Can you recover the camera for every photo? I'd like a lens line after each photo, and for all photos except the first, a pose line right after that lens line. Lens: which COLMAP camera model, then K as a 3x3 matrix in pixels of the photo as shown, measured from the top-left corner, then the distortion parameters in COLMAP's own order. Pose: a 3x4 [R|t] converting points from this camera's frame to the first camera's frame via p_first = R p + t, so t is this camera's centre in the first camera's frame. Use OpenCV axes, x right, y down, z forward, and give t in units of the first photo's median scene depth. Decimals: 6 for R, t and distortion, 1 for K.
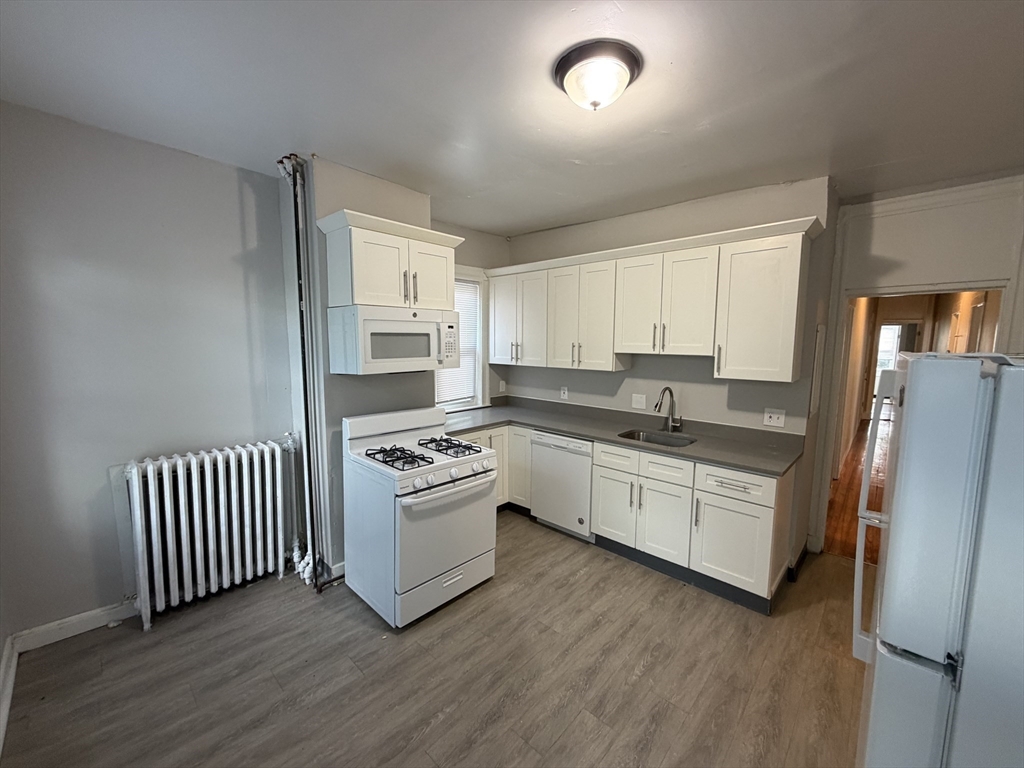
lens RADIAL K [[406.0, 0, 509.5], [0, 406.0, 381.5], [0, 0, 1]] dist [0.001219, 0.000113]
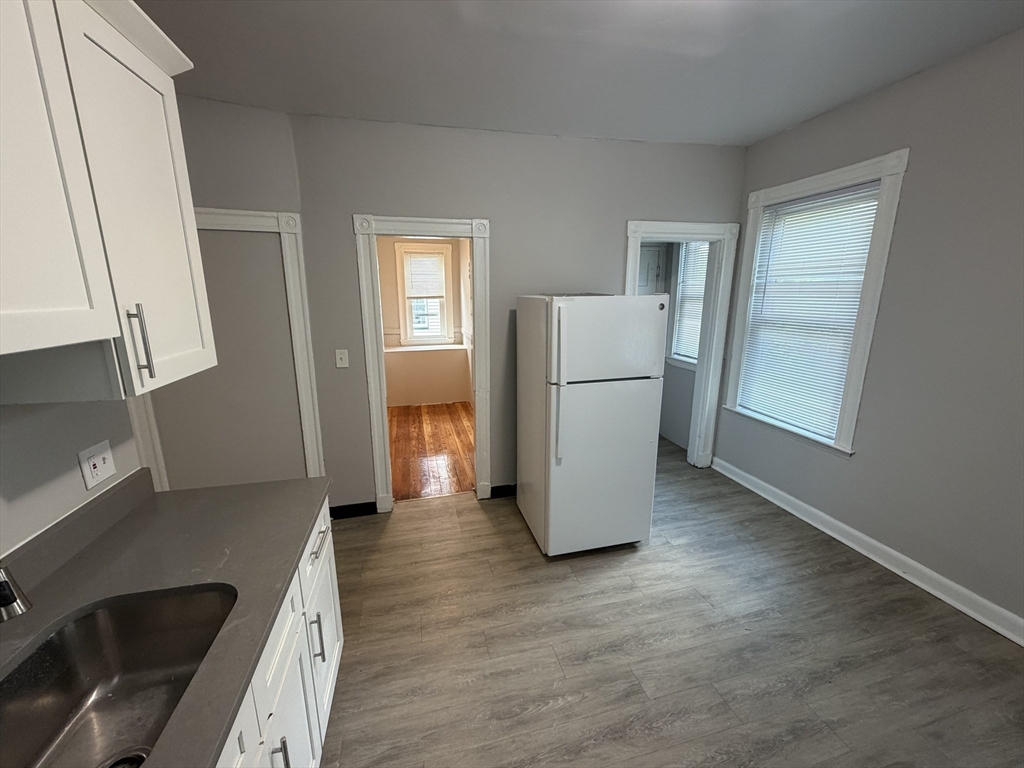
lens RADIAL K [[406.0, 0, 508.7], [0, 406.0, 381.9], [0, 0, 1]] dist [0.001219, 0.000113]
pose [[-0.836172, -0.122265, 0.534666, 0.045253], [0.054067, 0.951713, 0.302190, -0.174241], [-0.545796, 0.281591, -0.789186, 1.677910]]
